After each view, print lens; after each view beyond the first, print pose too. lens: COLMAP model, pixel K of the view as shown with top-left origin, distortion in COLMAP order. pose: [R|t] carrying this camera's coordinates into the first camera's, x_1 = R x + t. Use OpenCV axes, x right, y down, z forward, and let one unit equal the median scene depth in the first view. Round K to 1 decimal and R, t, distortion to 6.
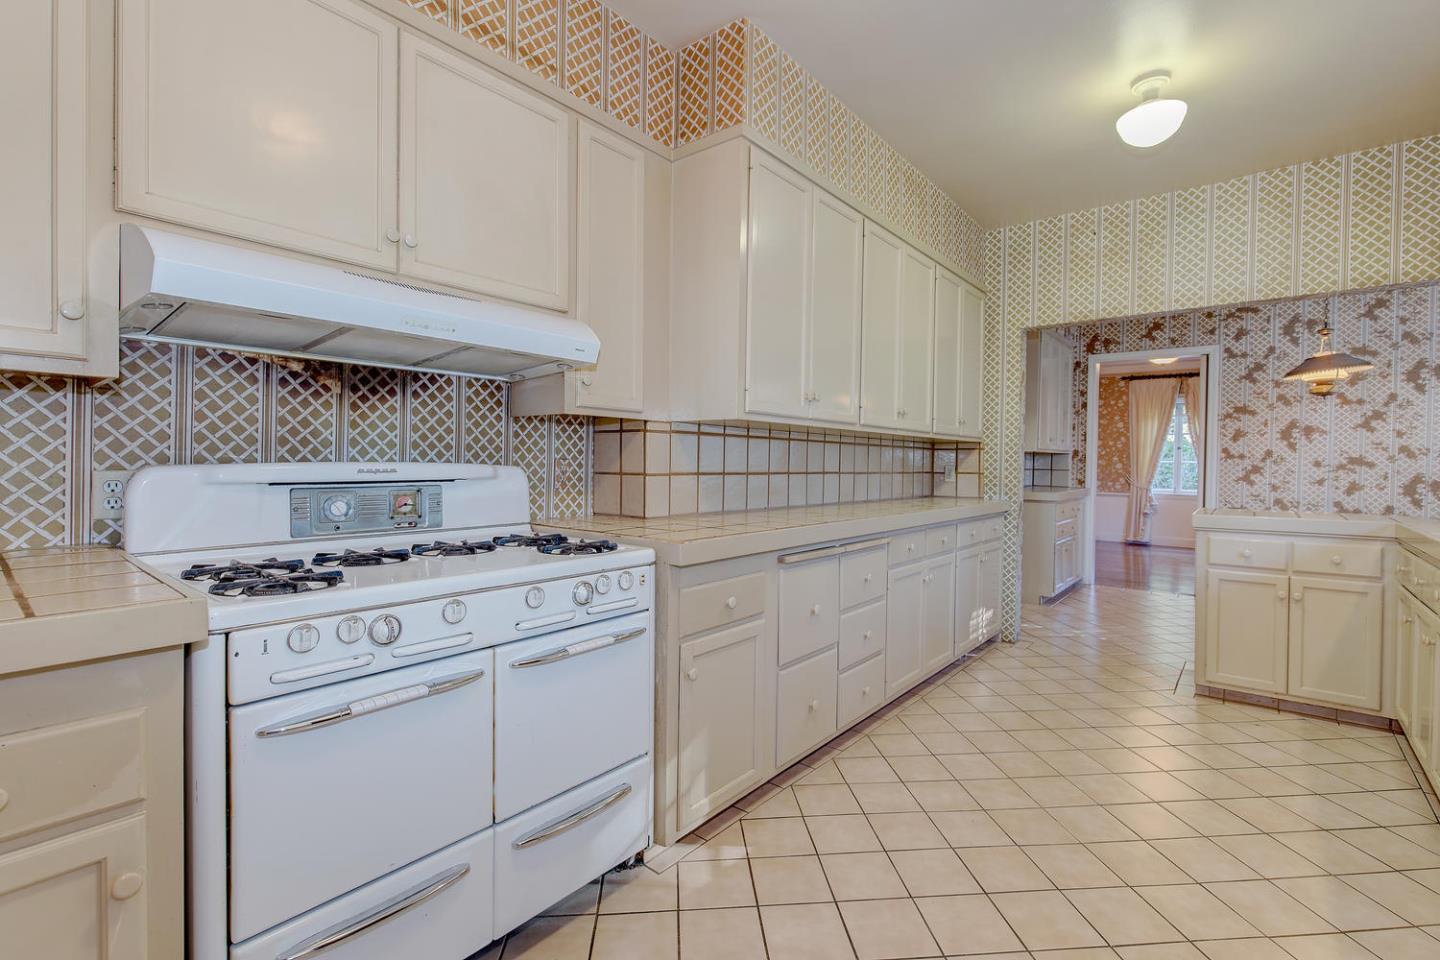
lens RADIAL K [[659.8, 0, 724.6], [0, 659.8, 468.4], [0, 0, 1]] dist [-0.001090, -0.001367]
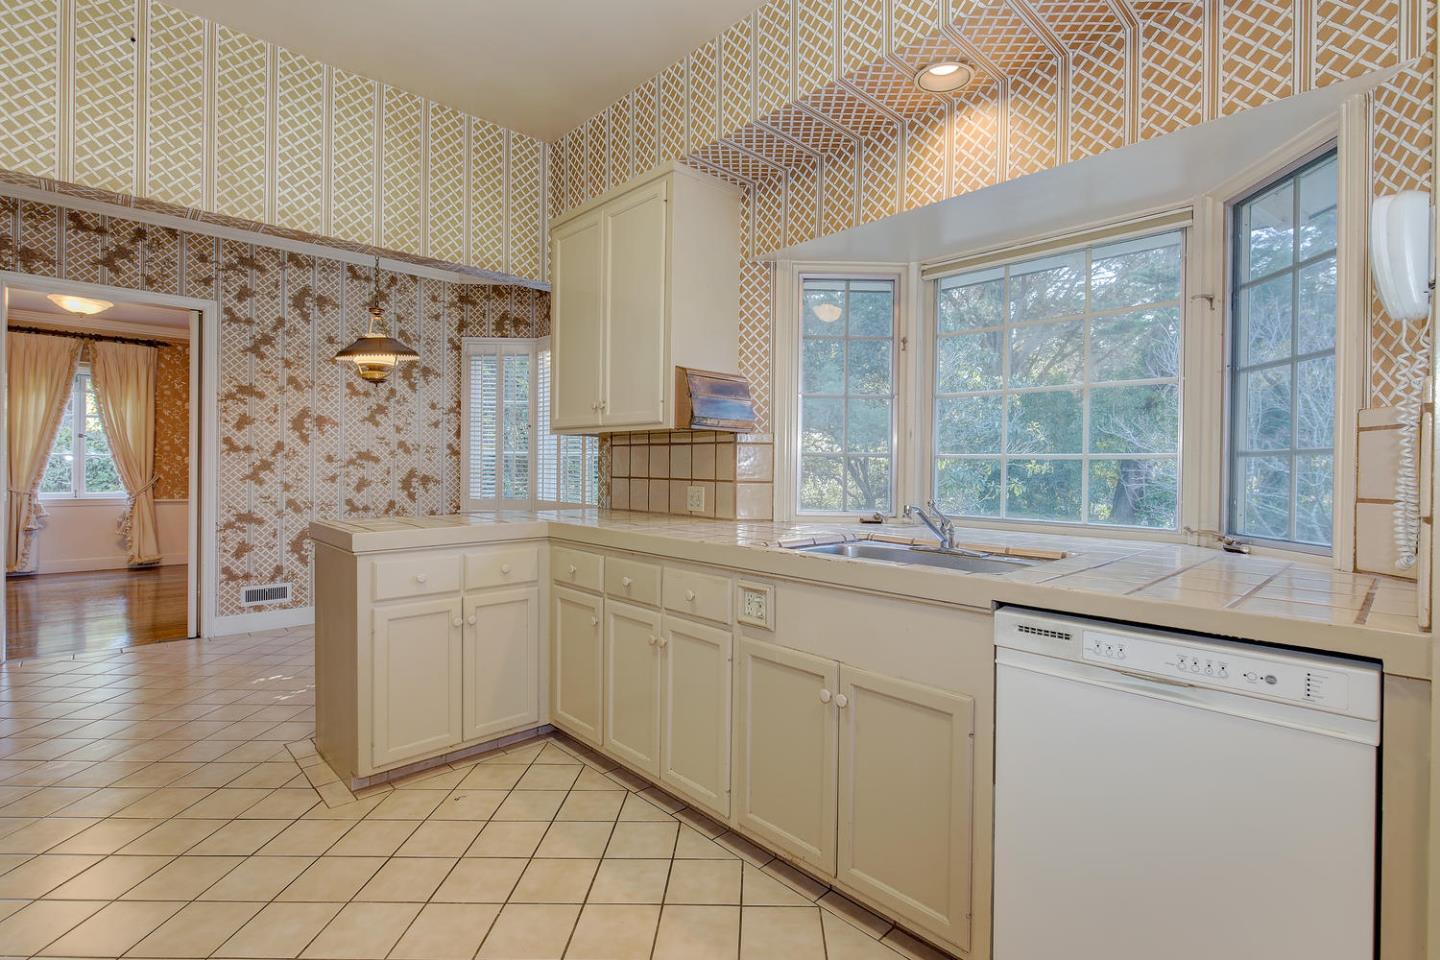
lens RADIAL K [[673.2, 0, 720.4], [0, 673.2, 470.6], [0, 0, 1]] dist [0.000051, -0.000411]
pose [[0.105949, -0.015041, 0.994258, 0.039523], [0.001891, 0.999887, 0.014924, -0.003027], [-0.994370, 0.000299, 0.105965, 0.360158]]
